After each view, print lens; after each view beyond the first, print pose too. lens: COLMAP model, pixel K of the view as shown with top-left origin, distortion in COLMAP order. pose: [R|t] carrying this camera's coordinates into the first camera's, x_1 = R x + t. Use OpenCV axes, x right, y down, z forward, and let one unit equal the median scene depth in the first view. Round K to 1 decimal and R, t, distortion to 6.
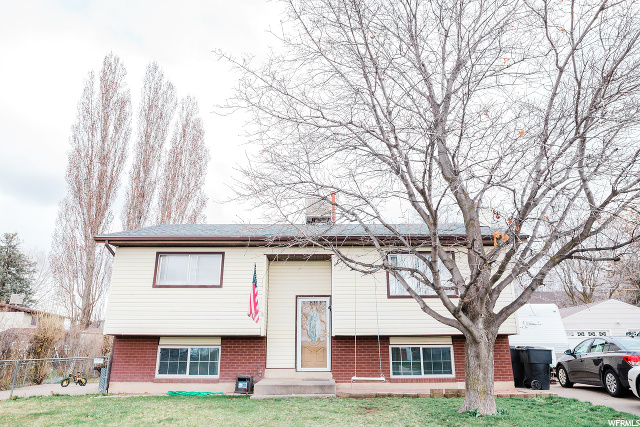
lens RADIAL K [[439.2, 0, 320.0], [0, 439.2, 213.5], [0, 0, 1]] dist [-0.049350, 0.043384]
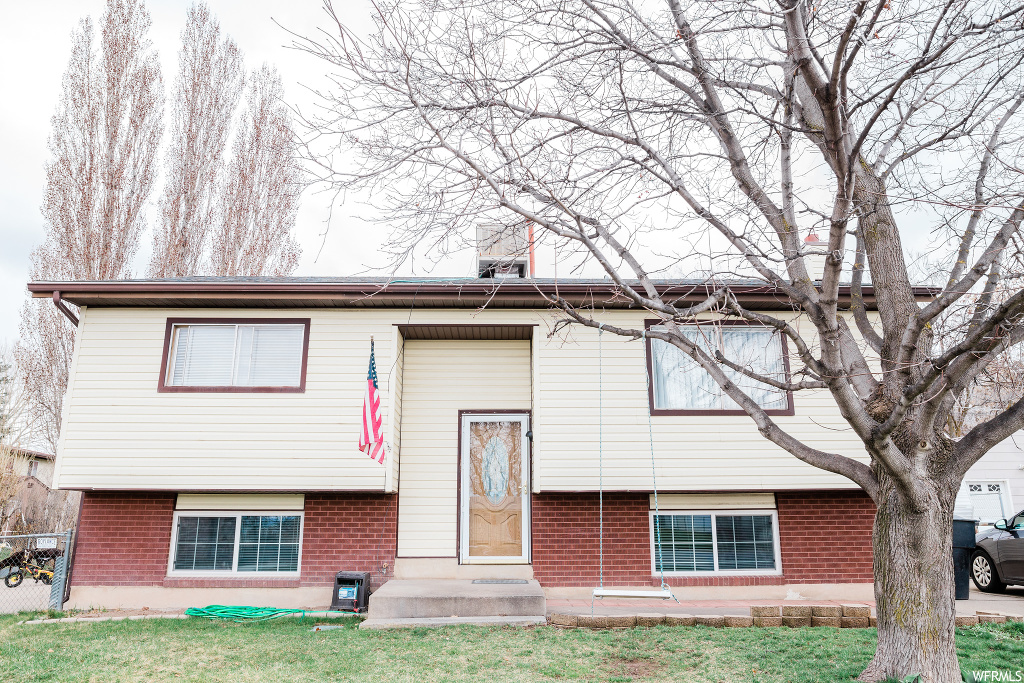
lens RADIAL K [[702.7, 0, 512.0], [0, 702.7, 341.5], [0, 0, 1]] dist [-0.049350, 0.043384]
pose [[0.999618, 0.006826, 0.026770, -0.017883], [-0.008570, 0.997811, 0.065576, 0.061727], [-0.026263, -0.065780, 0.997488, 0.233437]]
